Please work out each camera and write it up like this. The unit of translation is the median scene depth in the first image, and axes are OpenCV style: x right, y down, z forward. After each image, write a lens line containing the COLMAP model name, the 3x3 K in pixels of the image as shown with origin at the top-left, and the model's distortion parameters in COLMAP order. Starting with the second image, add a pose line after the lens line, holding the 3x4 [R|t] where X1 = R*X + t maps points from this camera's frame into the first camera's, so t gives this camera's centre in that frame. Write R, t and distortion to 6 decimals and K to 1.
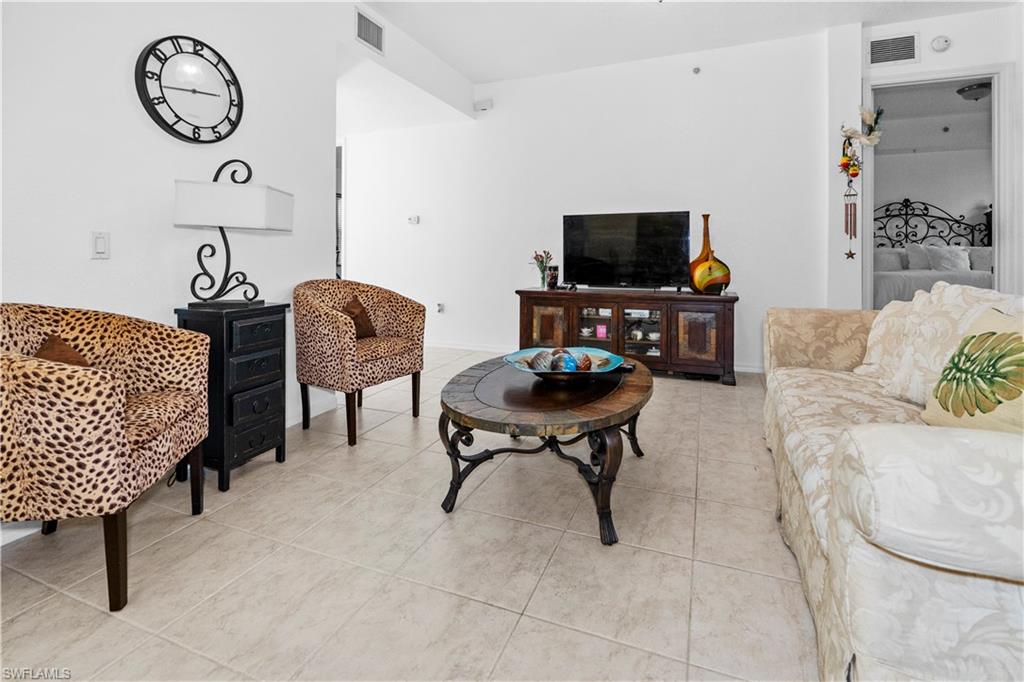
lens RADIAL K [[472.3, 0, 512.8], [0, 472.3, 254.1], [0, 0, 1]] dist [0.001402, 0.000455]
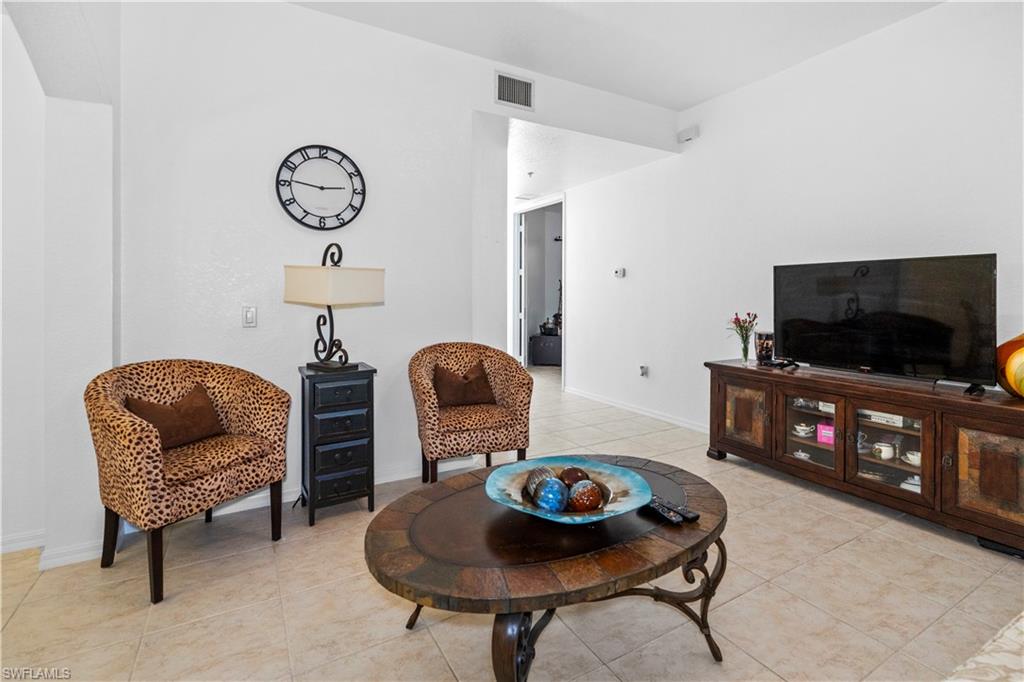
lens RADIAL K [[470.8, 0, 512.5], [0, 470.8, 298.0], [0, 0, 1]] dist [-0.001379, 0.000017]
pose [[0.791713, 0.007486, -0.610848, 0.415518], [-0.003084, 0.999961, 0.008257, -0.066491], [0.610886, -0.004653, 0.791705, 0.307042]]
